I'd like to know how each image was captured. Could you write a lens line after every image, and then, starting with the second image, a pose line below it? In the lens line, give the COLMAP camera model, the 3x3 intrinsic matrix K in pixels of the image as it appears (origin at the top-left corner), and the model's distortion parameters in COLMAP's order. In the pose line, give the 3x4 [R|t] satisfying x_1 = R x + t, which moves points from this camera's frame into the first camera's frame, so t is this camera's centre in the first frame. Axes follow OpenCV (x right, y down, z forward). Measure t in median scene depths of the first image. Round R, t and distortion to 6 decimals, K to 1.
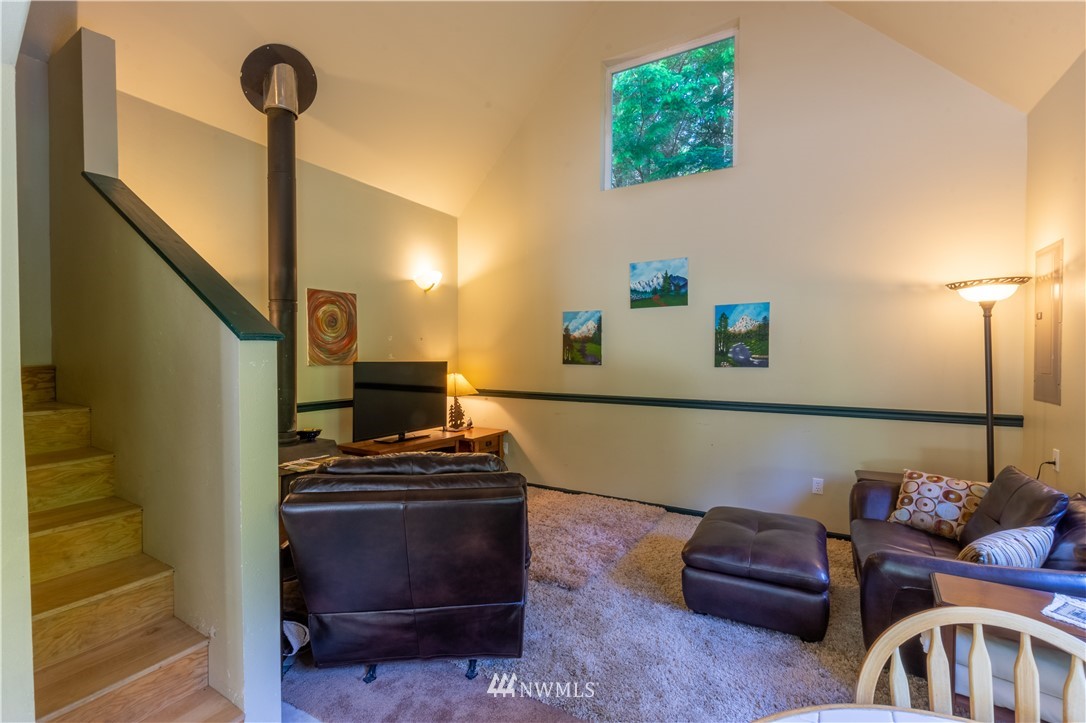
lens RADIAL K [[482.9, 0, 536.0], [0, 482.9, 361.1], [0, 0, 1]] dist [-0.000545, 0.000417]
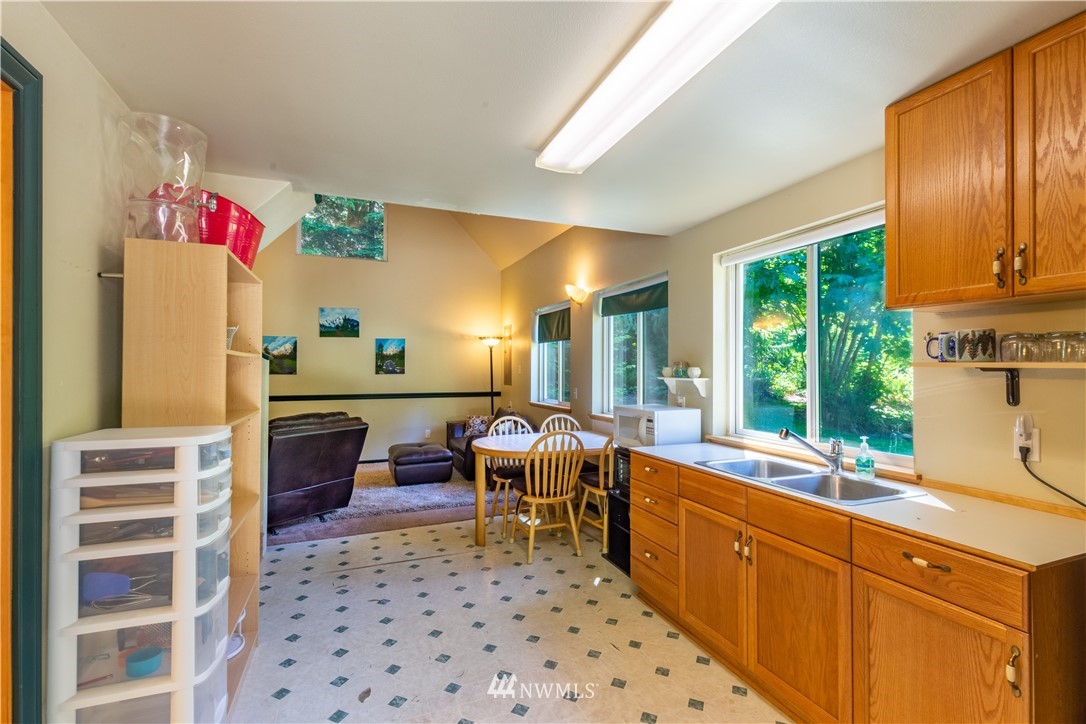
lens RADIAL K [[482.9, 0, 541.9], [0, 482.9, 364.0], [0, 0, 1]] dist [-0.000545, 0.000417]
pose [[0.619037, 0.005113, 0.785345, -0.636440], [0.012992, 0.999775, -0.016750, 0.012562], [-0.785254, 0.020572, 0.618832, -0.551721]]
